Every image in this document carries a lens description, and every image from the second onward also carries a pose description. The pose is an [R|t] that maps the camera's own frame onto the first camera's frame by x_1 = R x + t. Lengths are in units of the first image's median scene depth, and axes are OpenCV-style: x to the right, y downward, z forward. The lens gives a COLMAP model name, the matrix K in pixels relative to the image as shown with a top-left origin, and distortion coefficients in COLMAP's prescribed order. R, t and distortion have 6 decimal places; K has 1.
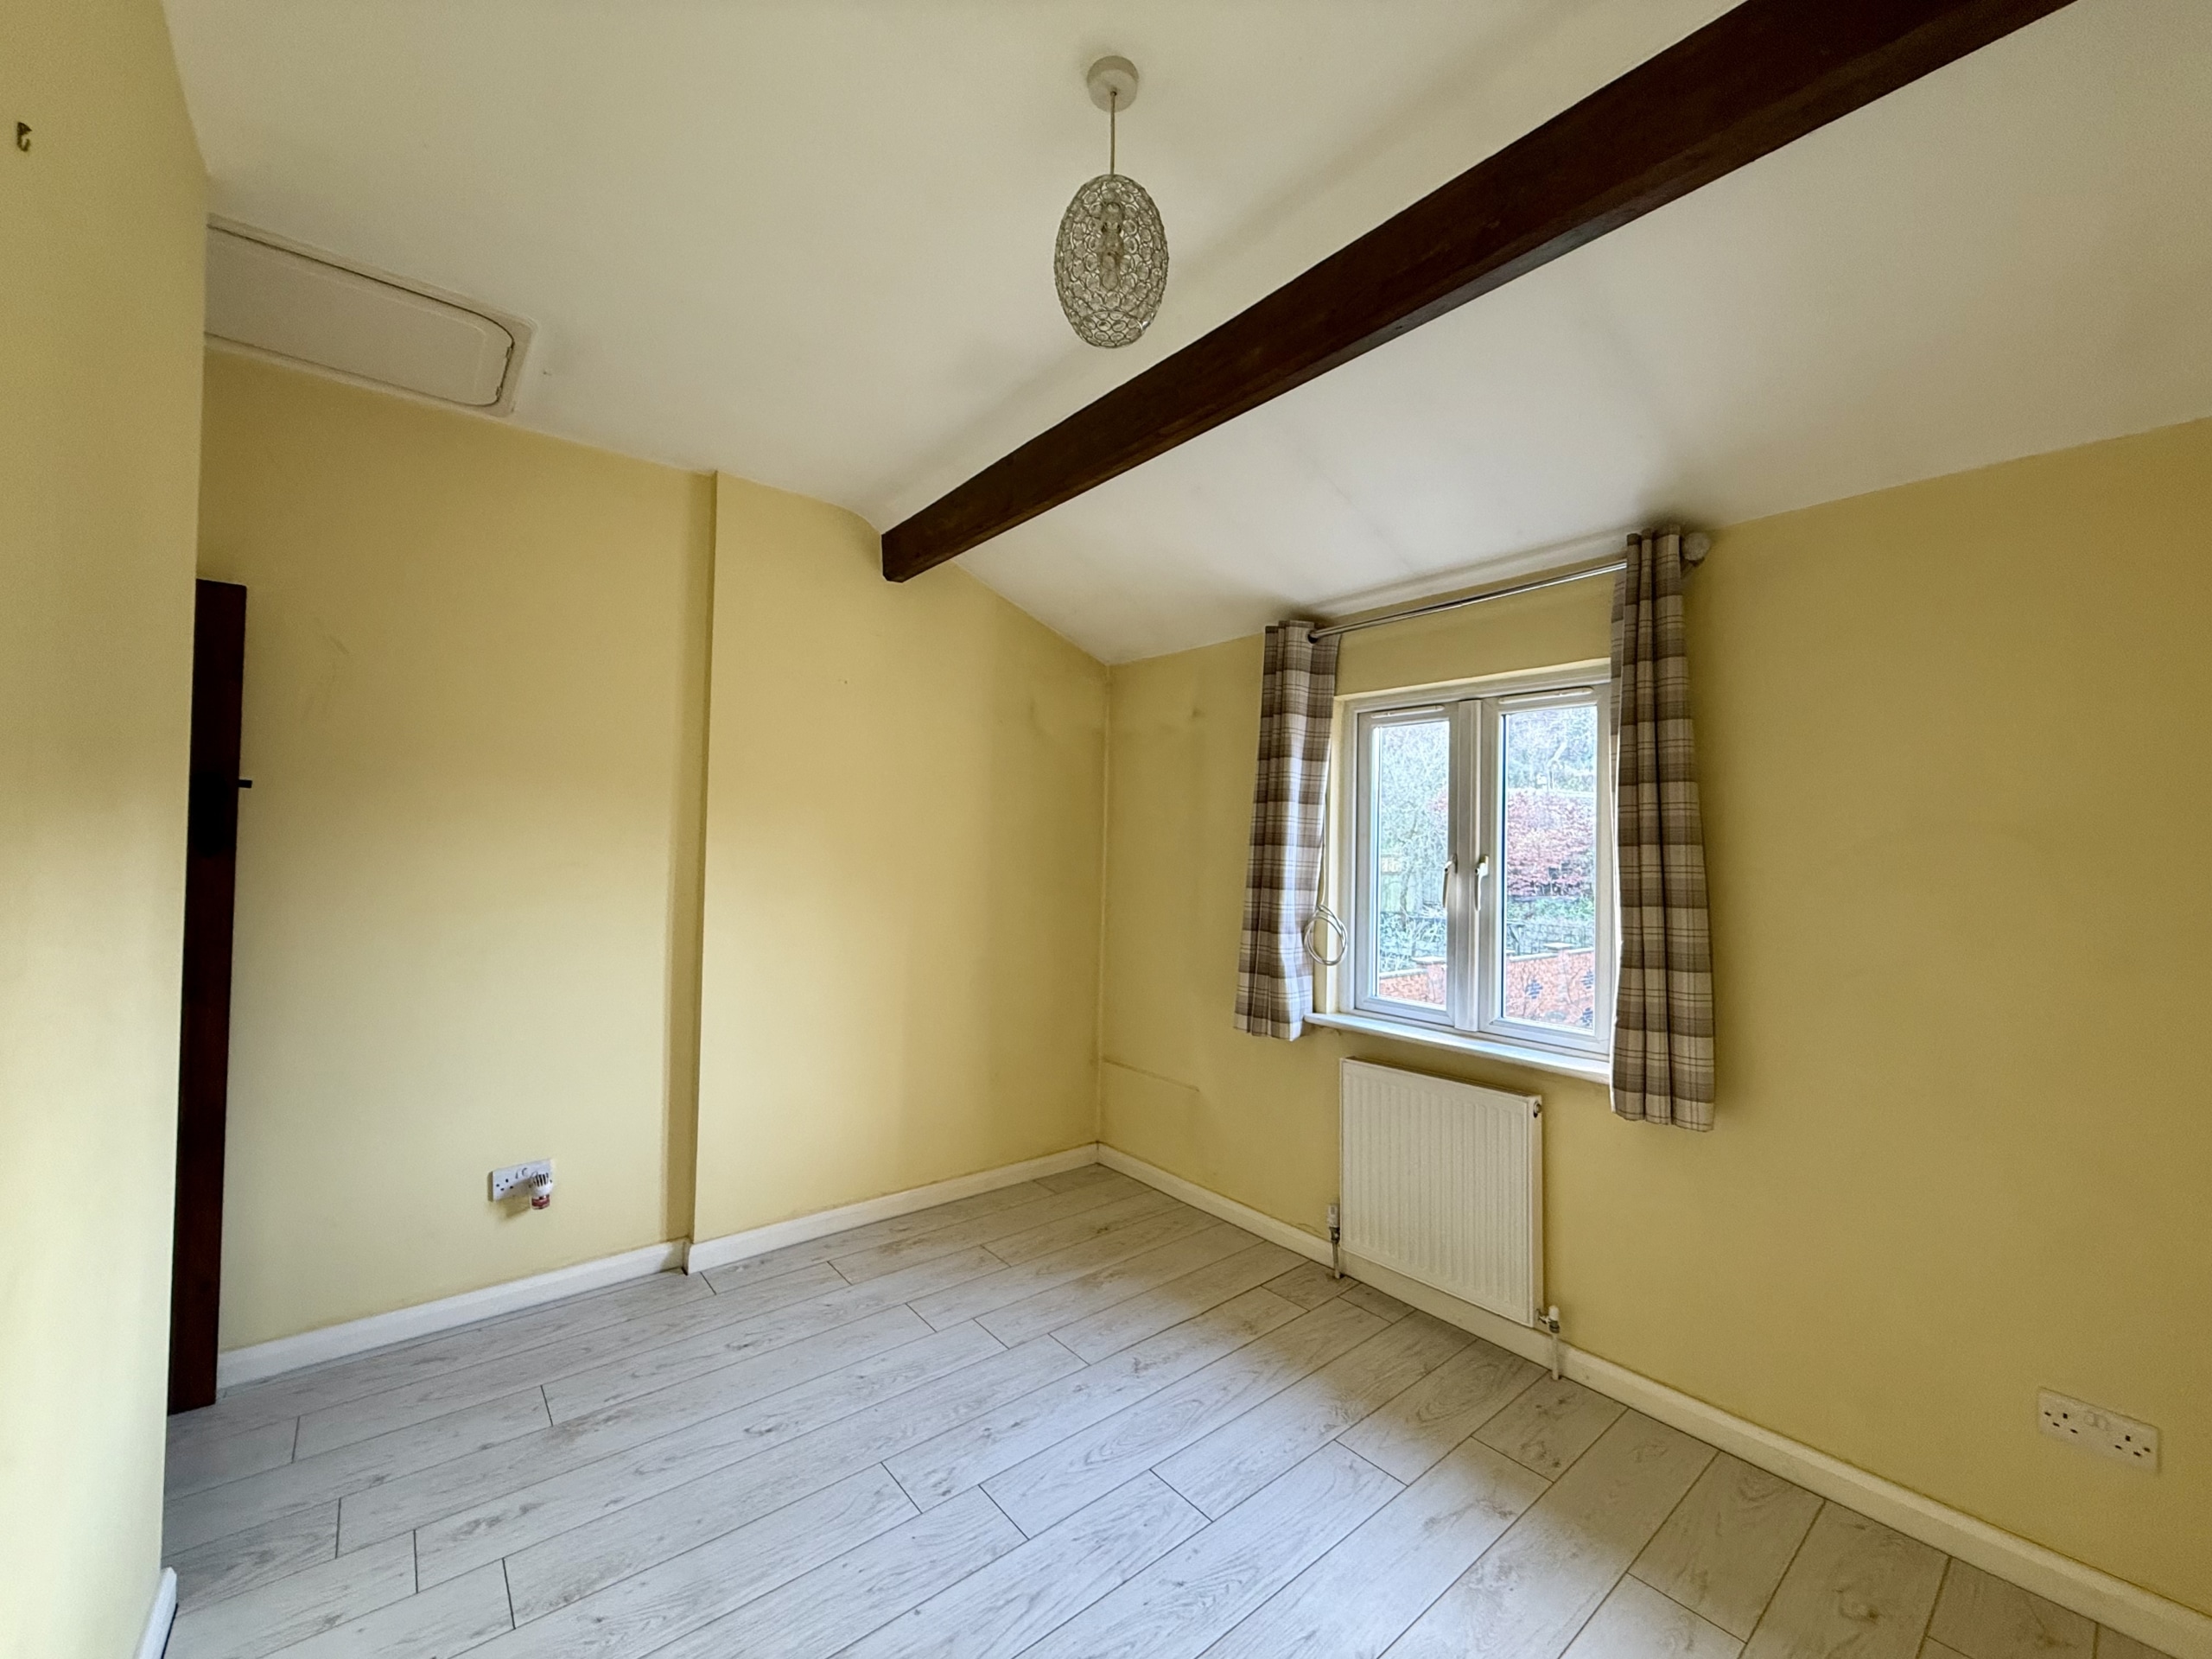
lens RADIAL K [[874.3, 0, 1092.6], [0, 874.3, 829.7], [0, 0, 1]] dist [0.003426, -0.000046]
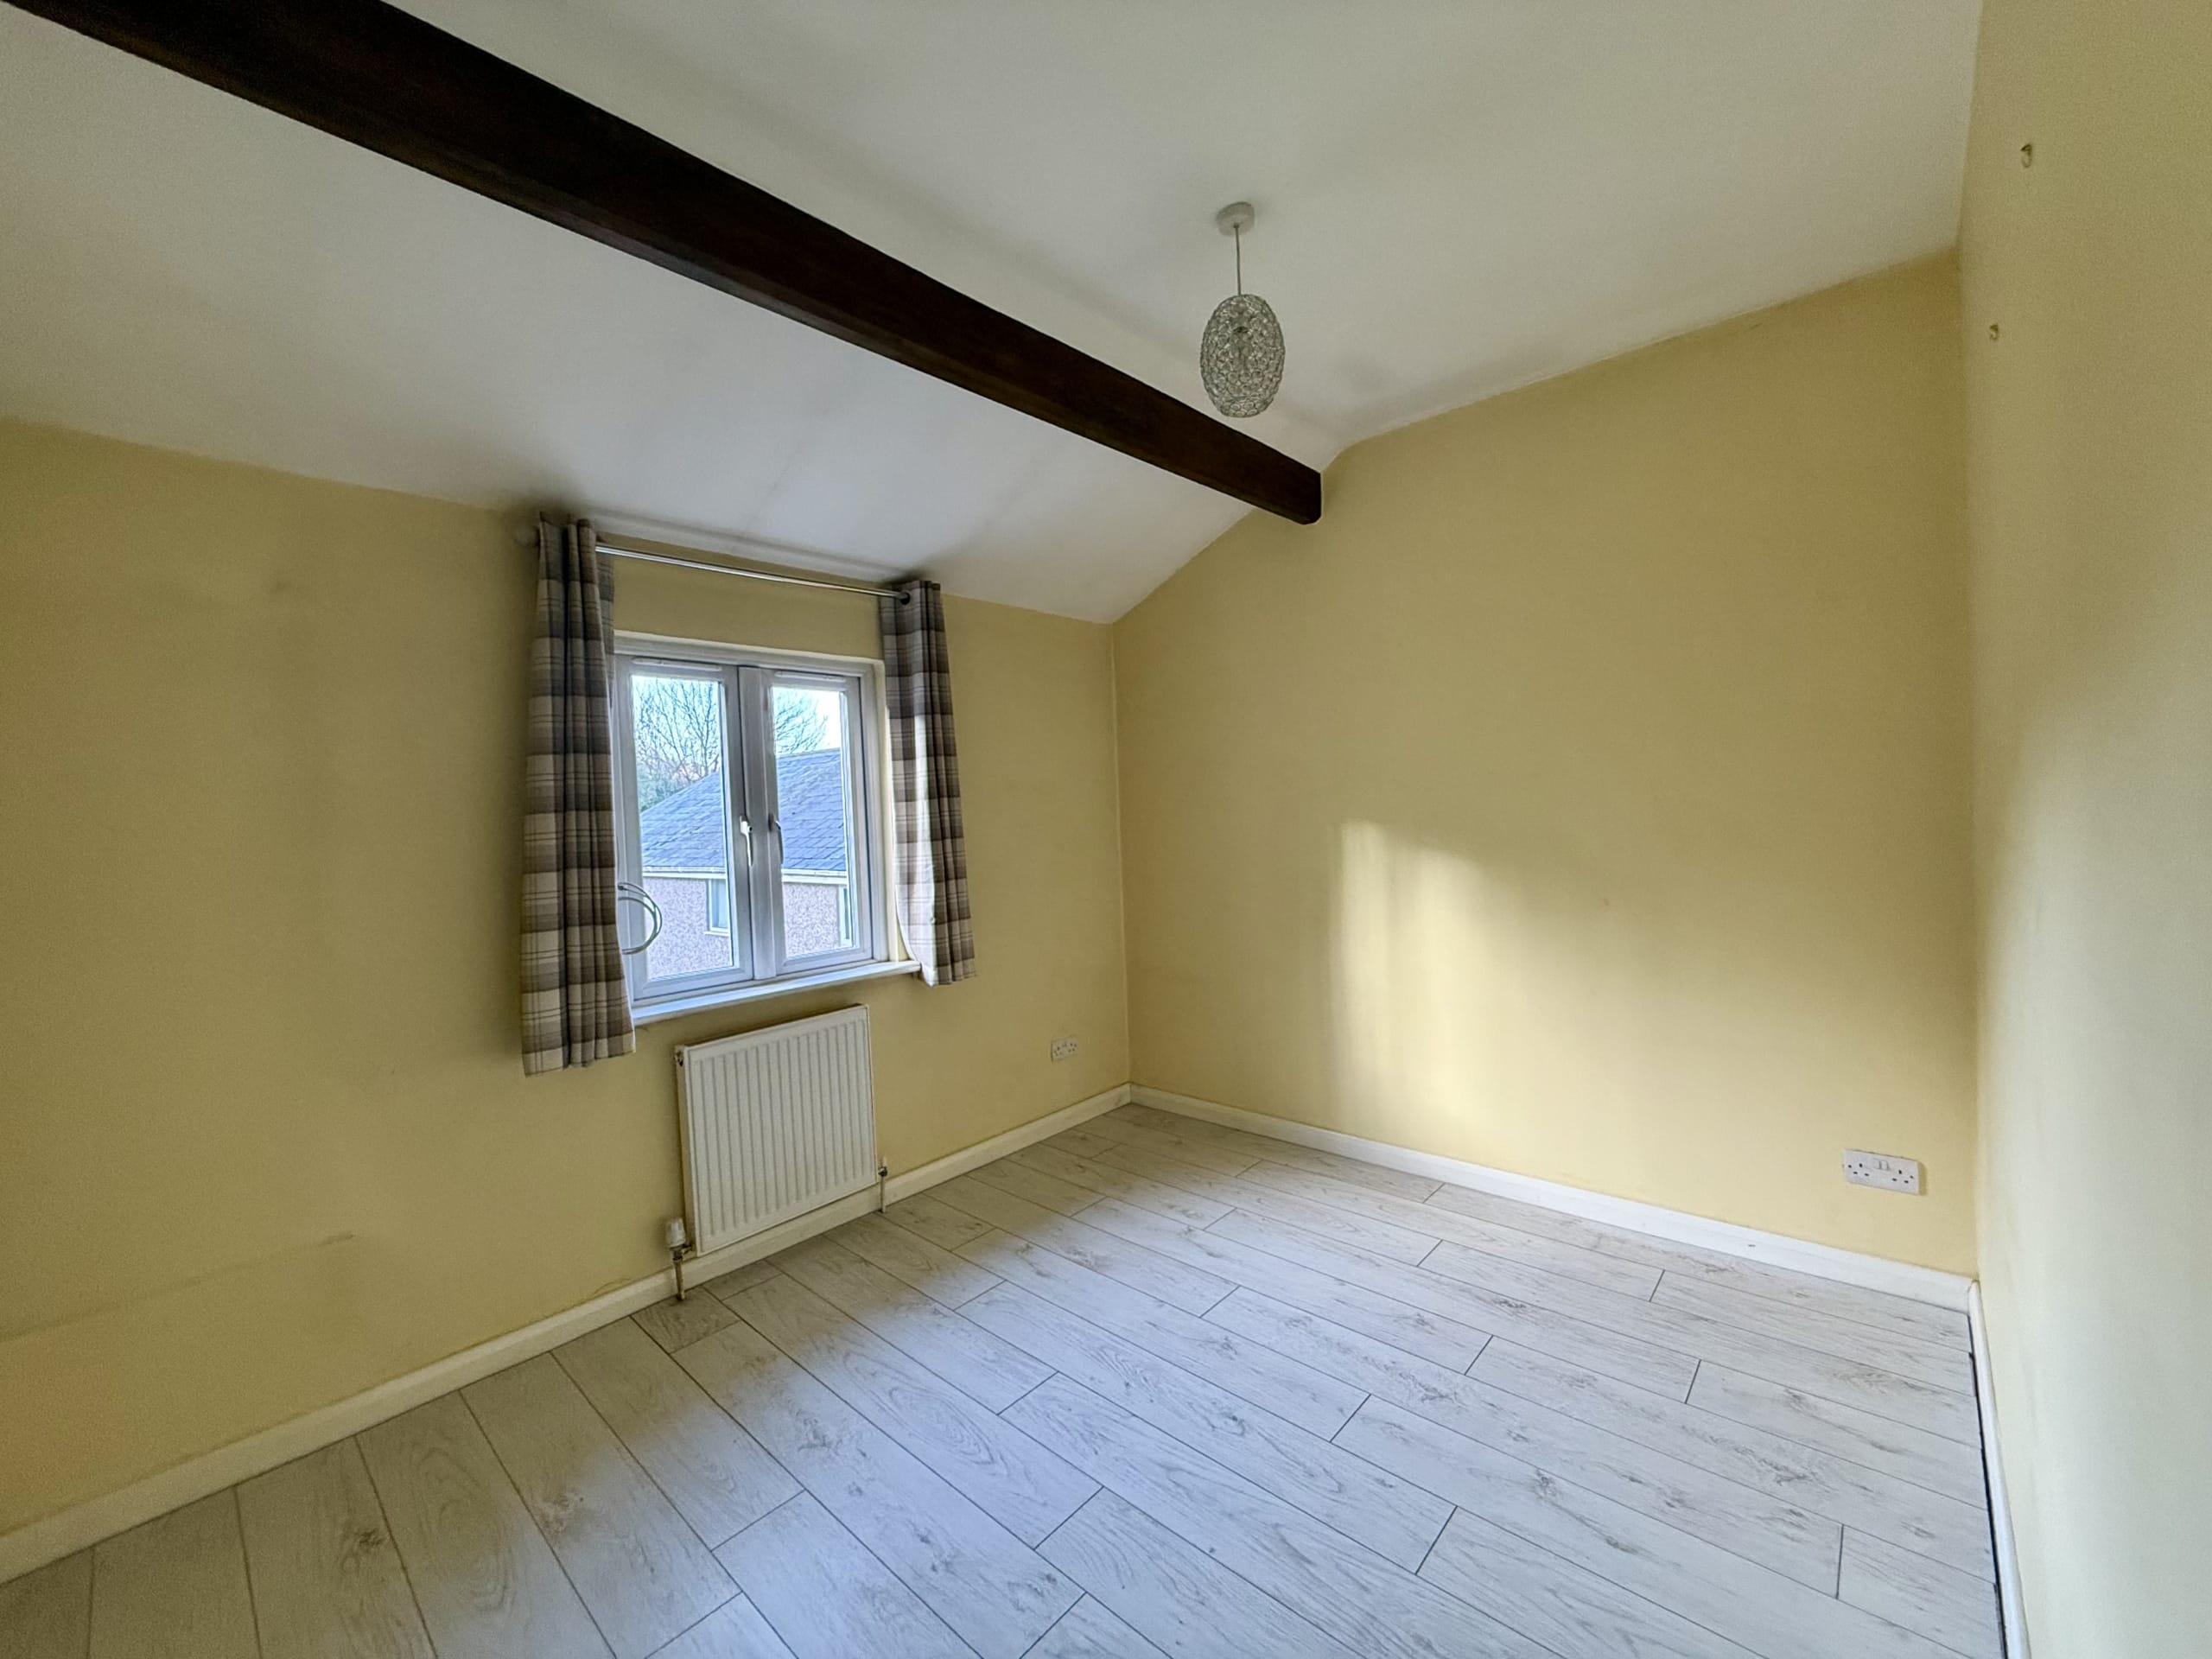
lens RADIAL K [[874.3, 0, 1107.6], [0, 874.3, 828.7], [0, 0, 1]] dist [0.003426, -0.000046]
pose [[-0.151228, -0.031435, 0.987999, -0.754127], [0.024643, 0.999064, 0.035559, 0.021364], [-0.988192, 0.029725, -0.150312, 0.820872]]
